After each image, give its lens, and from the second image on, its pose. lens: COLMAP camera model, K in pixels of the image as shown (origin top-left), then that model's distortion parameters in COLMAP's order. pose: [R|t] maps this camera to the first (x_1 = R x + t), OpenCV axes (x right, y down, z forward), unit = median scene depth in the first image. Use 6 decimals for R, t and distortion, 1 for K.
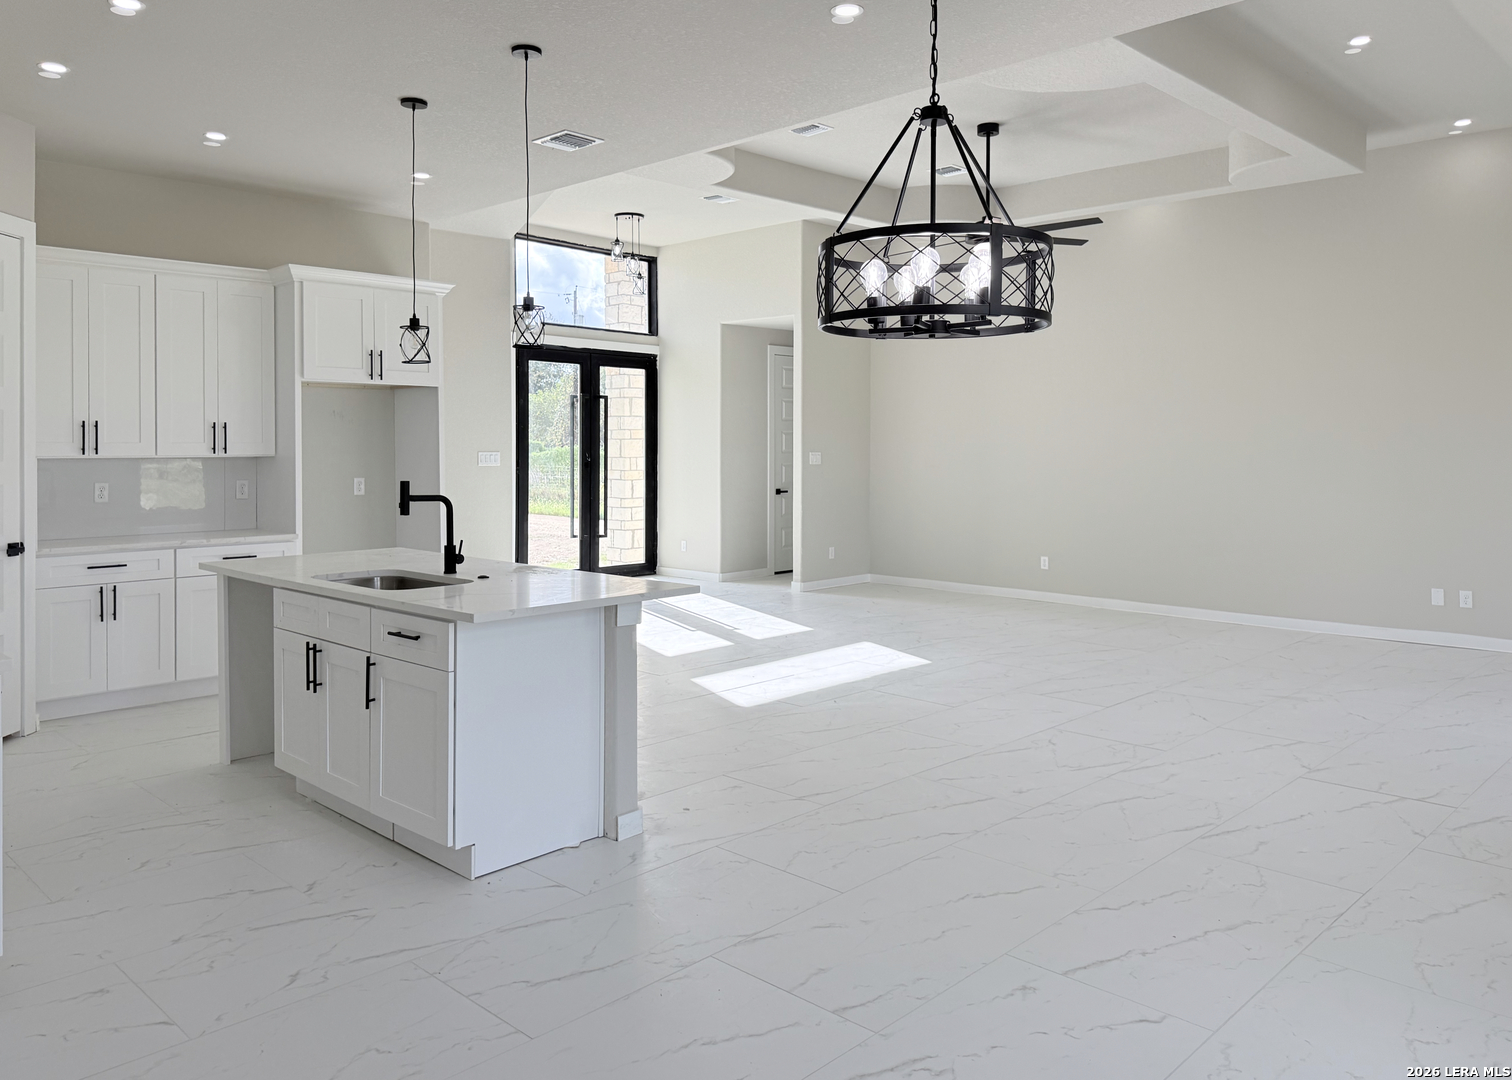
lens RADIAL K [[1076.7, 0, 774.2], [0, 1076.7, 449.3], [0, 0, 1]] dist [0.060940, -0.073157]
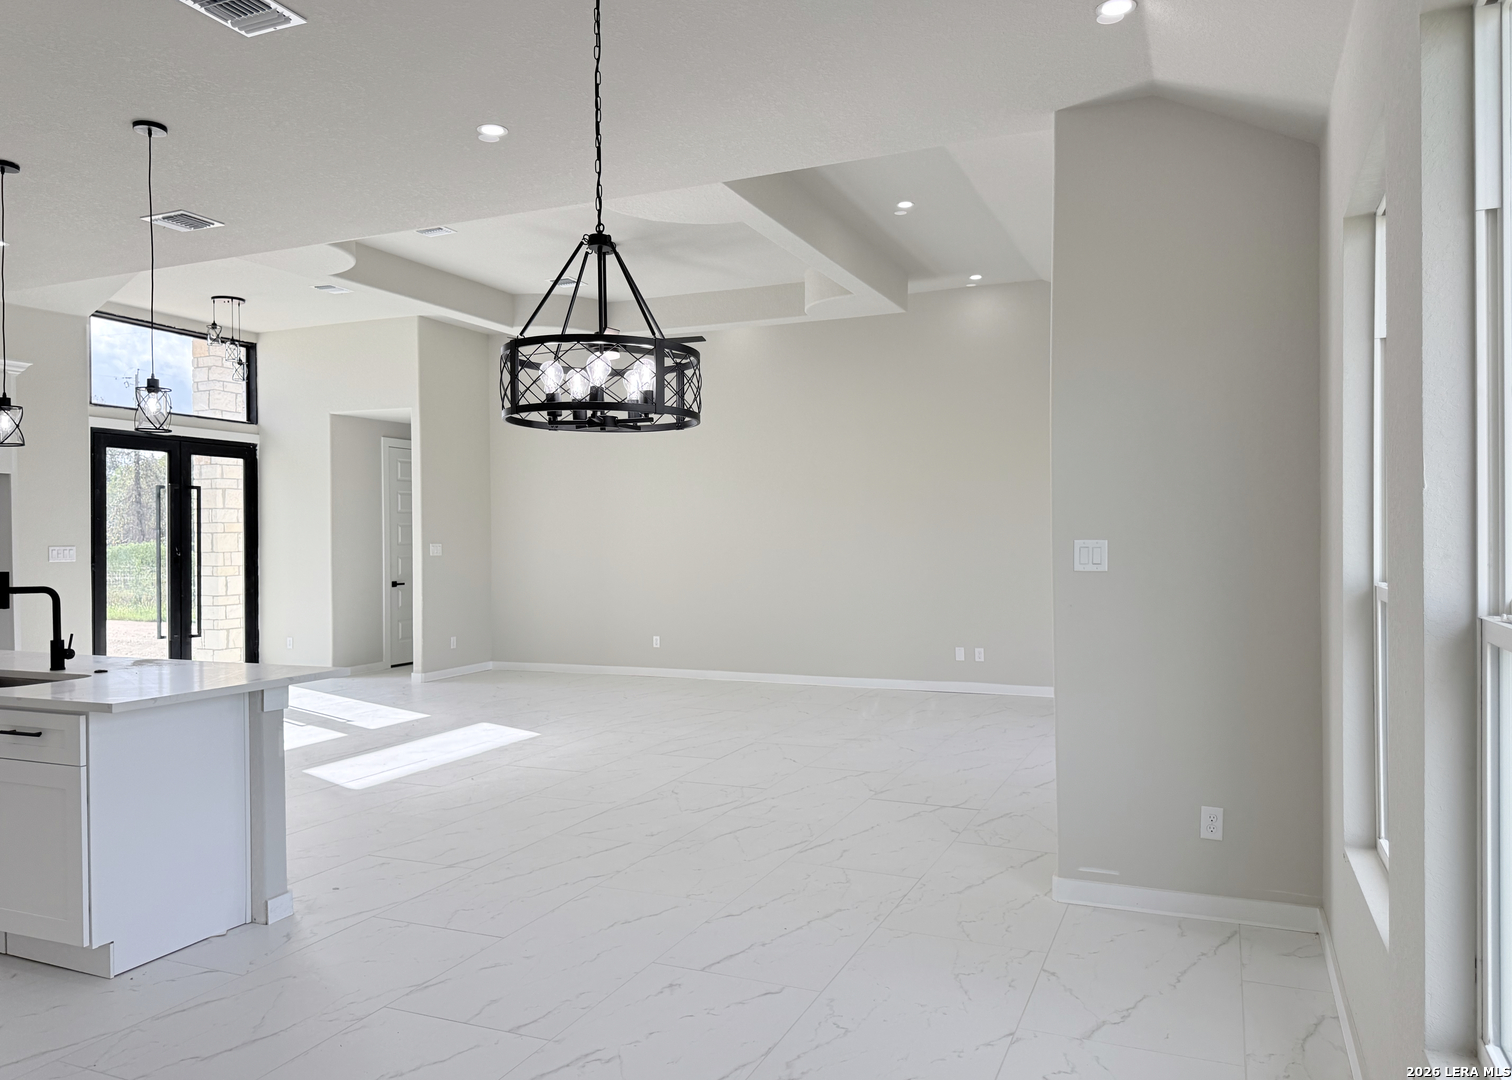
lens RADIAL K [[1076.7, 0, 749.5], [0, 1076.7, 535.6], [0, 0, 1]] dist [0.060940, -0.073157]
pose [[0.934547, -0.005567, 0.355796, -0.067460], [0.010755, 0.999863, -0.012605, 0.015147], [-0.355676, 0.015607, 0.934479, -0.085863]]
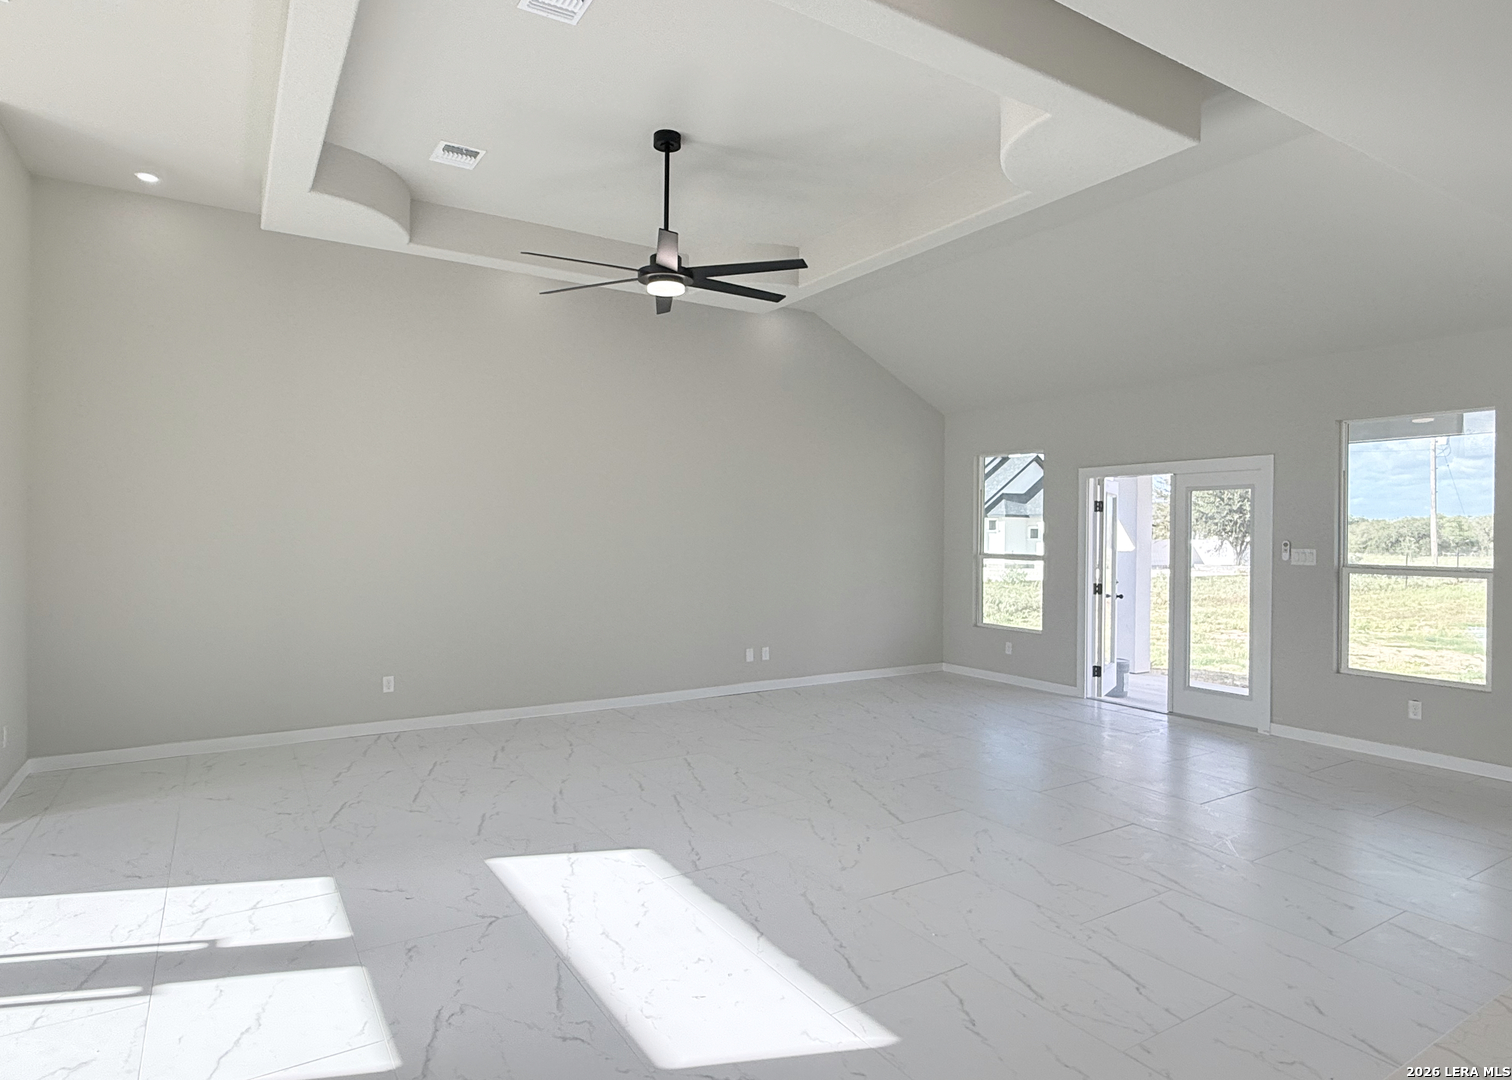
lens RADIAL K [[853.9, 0, 751.3], [0, 853.9, 534.9], [0, 0, 1]] dist [0.000397, 0.001722]
pose [[0.233579, -0.001141, 0.972337, -0.485059], [0.005786, 0.999983, -0.000217, -0.010205], [-0.972321, 0.005676, 0.233581, 0.997585]]
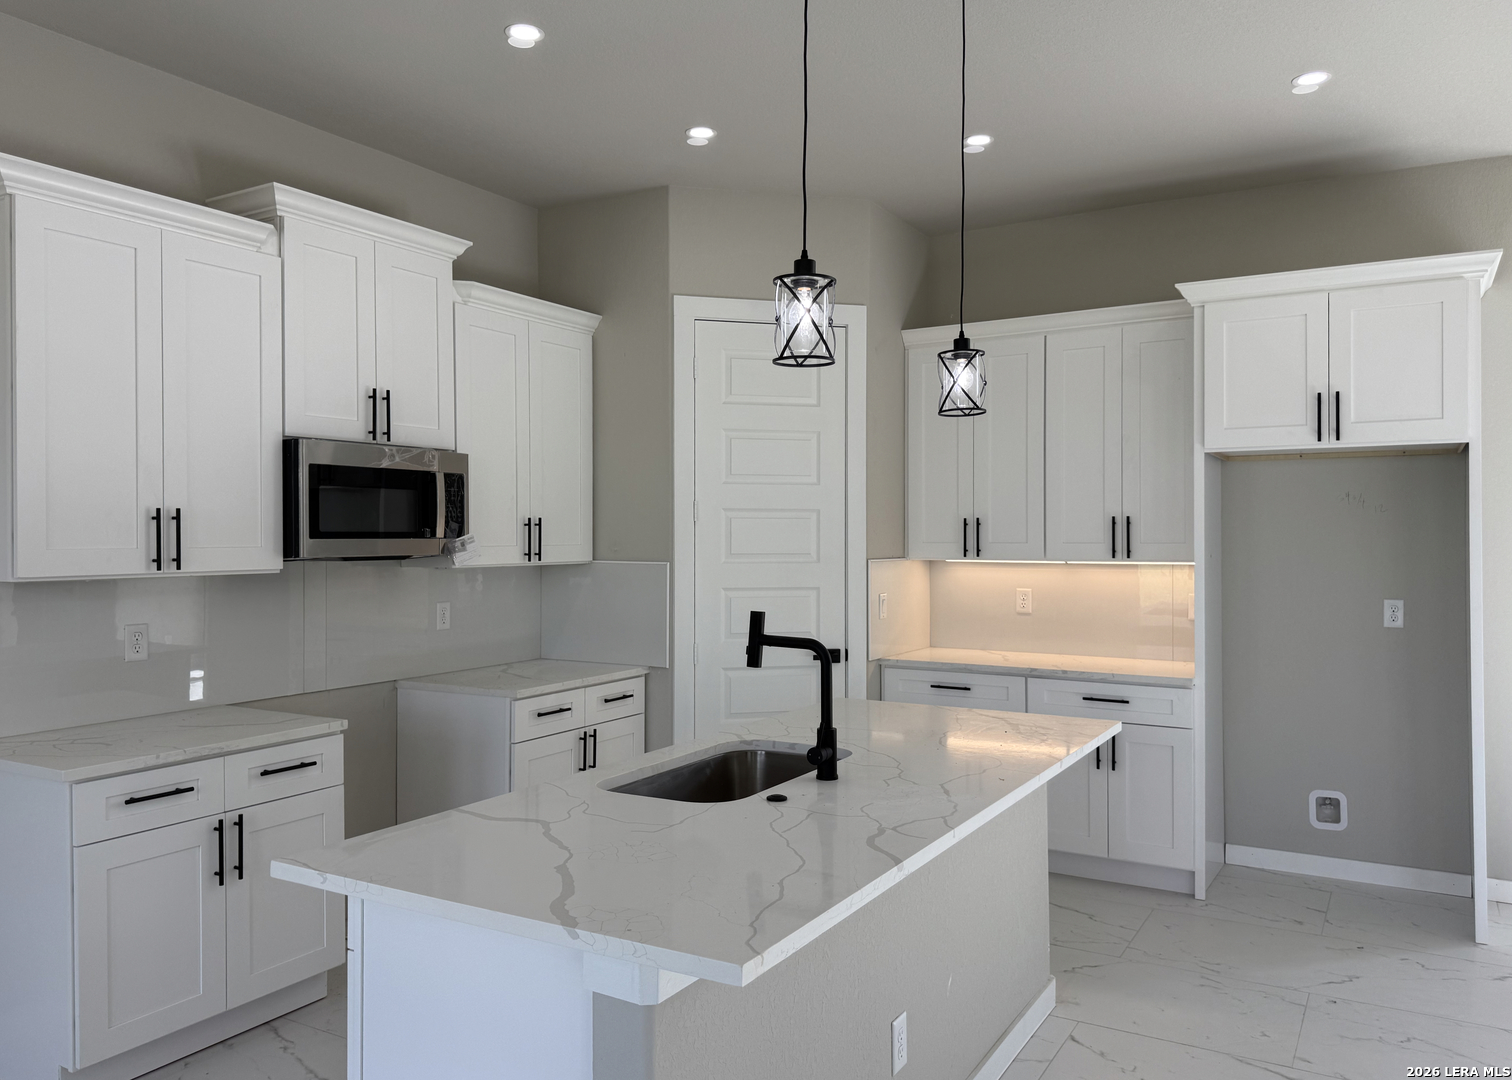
lens RADIAL K [[1076.7, 0, 750.6], [0, 1076.7, 543.5], [0, 0, 1]] dist [0.060940, -0.073157]
pose [[0.248683, 0.004500, -0.968575, 0.162099], [-0.008643, 0.999960, 0.002427, -0.006309], [0.968546, 0.007768, 0.248712, 0.614114]]
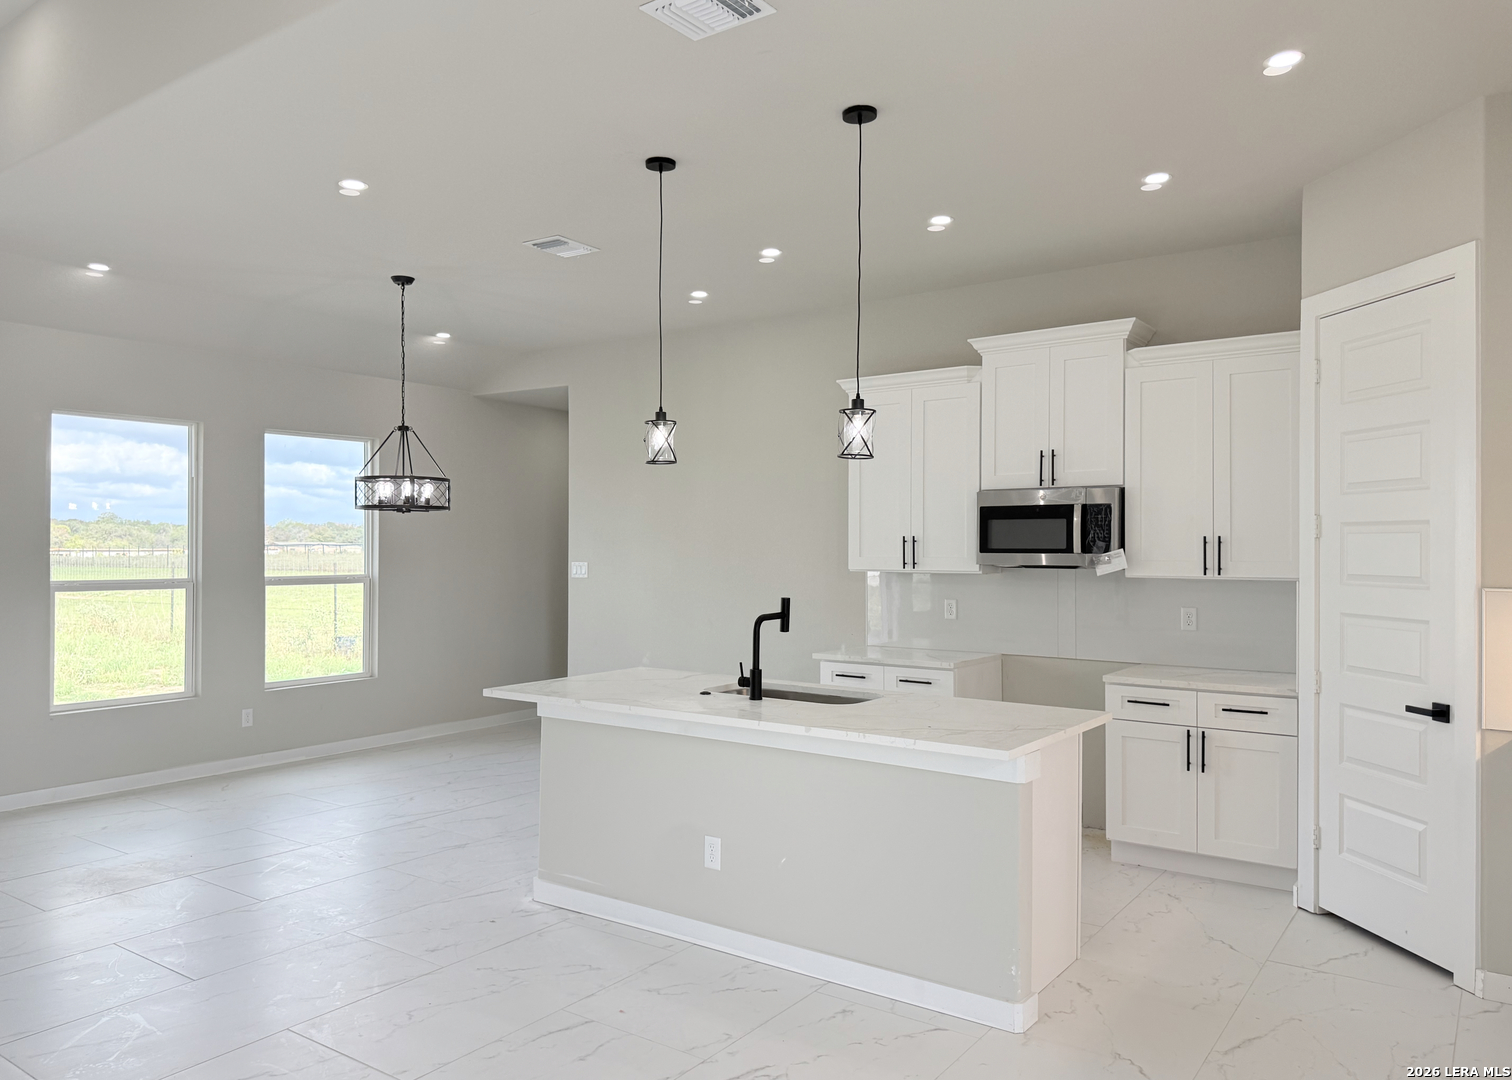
lens RADIAL K [[1076.7, 0, 745.9], [0, 1076.7, 546.4], [0, 0, 1]] dist [0.060940, -0.073157]
pose [[-0.987569, -0.005245, -0.157096, -0.123093], [-0.006747, 0.999936, 0.009029, -0.018624], [0.157039, 0.009977, -0.987542, 1.449473]]
